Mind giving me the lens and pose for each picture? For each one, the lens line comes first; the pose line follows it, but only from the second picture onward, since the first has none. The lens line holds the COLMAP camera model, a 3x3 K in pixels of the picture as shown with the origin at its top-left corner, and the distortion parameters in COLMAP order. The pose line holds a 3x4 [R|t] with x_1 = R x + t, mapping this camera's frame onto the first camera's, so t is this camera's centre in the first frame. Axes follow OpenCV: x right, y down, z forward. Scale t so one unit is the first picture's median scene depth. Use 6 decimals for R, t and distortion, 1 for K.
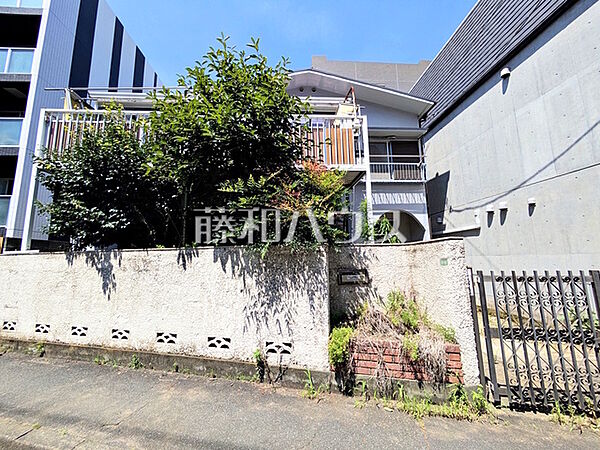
lens RADIAL K [[237.1, 0, 302.2], [0, 237.1, 225.6], [0, 0, 1]] dist [-0.013013, 0.005767]
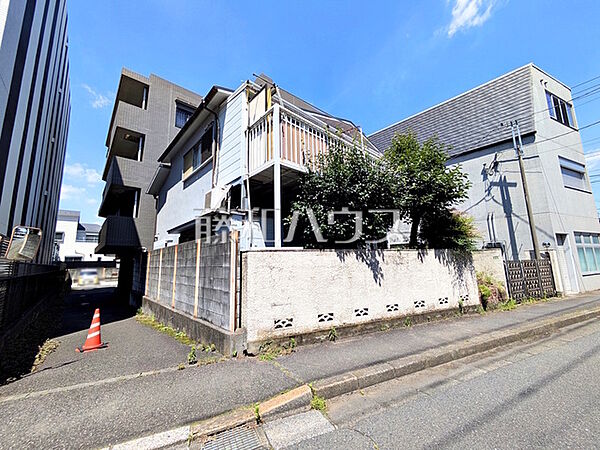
lens RADIAL K [[239.8, 0, 305.3], [0, 239.8, 225.9], [0, 0, 1]] dist [-0.009060, 0.000021]
pose [[0.768993, 0.093133, 0.632437, -1.982205], [-0.079832, 0.995577, -0.049540, 0.067146], [-0.634253, -0.012393, 0.773026, 0.187026]]
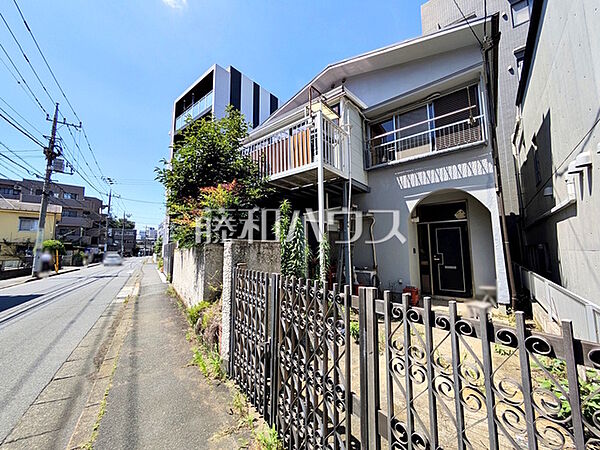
lens RADIAL K [[237.1, 0, 302.2], [0, 237.1, 225.6], [0, 0, 1]] dist [-0.013013, 0.005767]
pose [[0.728899, -0.054018, -0.682487, 0.945067], [0.089026, 0.995897, 0.016256, -0.002334], [0.678808, -0.072608, 0.730717, 0.191632]]
